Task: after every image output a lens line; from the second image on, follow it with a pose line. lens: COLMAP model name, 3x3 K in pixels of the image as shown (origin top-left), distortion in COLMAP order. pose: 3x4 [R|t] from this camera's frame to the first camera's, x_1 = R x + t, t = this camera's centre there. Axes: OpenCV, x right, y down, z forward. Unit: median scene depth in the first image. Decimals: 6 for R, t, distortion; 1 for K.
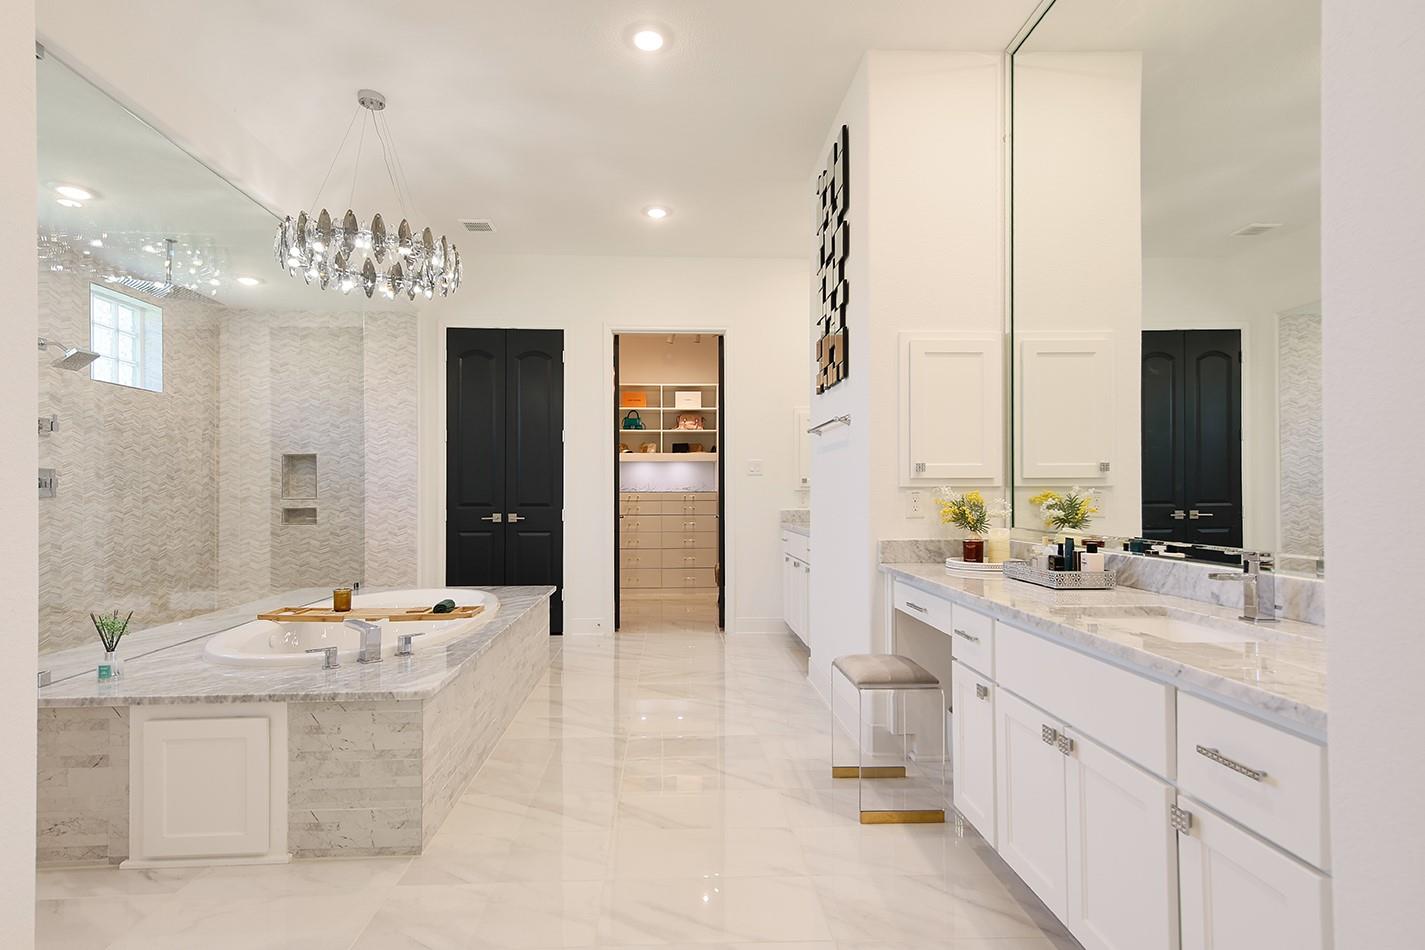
lens RADIAL K [[681.9, 0, 712.1], [0, 681.9, 485.0], [0, 0, 1]] dist [-0.002917, -0.000125]
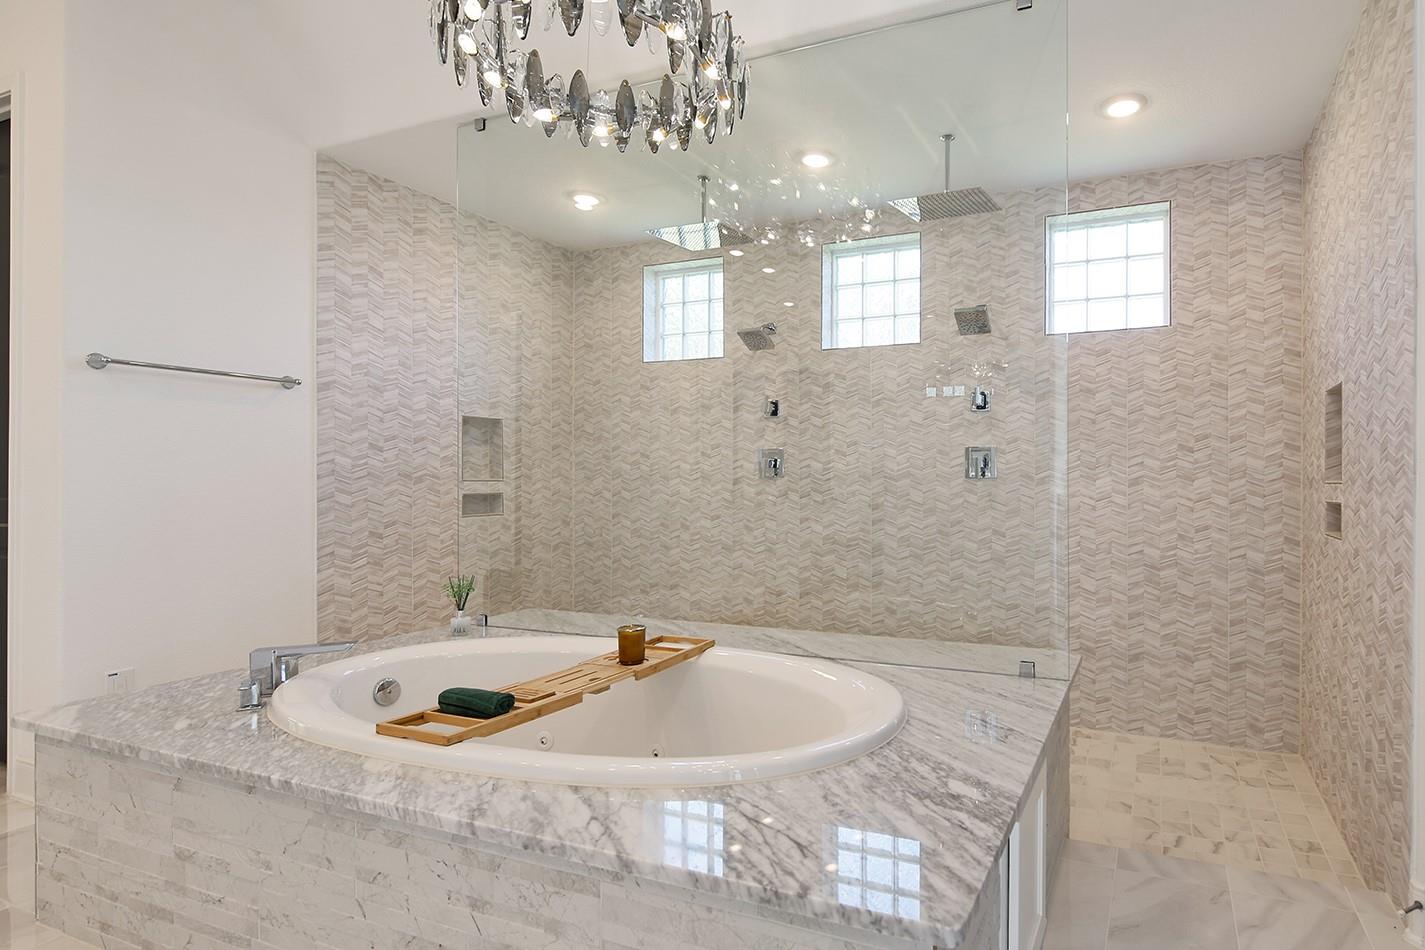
lens RADIAL K [[681.9, 0, 714.3], [0, 681.9, 479.8], [0, 0, 1]] dist [-0.002917, -0.000125]
pose [[-0.386510, 0.008075, -0.922250, -0.000036], [0.015836, 0.999872, 0.002117, 0.011463], [0.922149, -0.013787, -0.386588, 0.914296]]
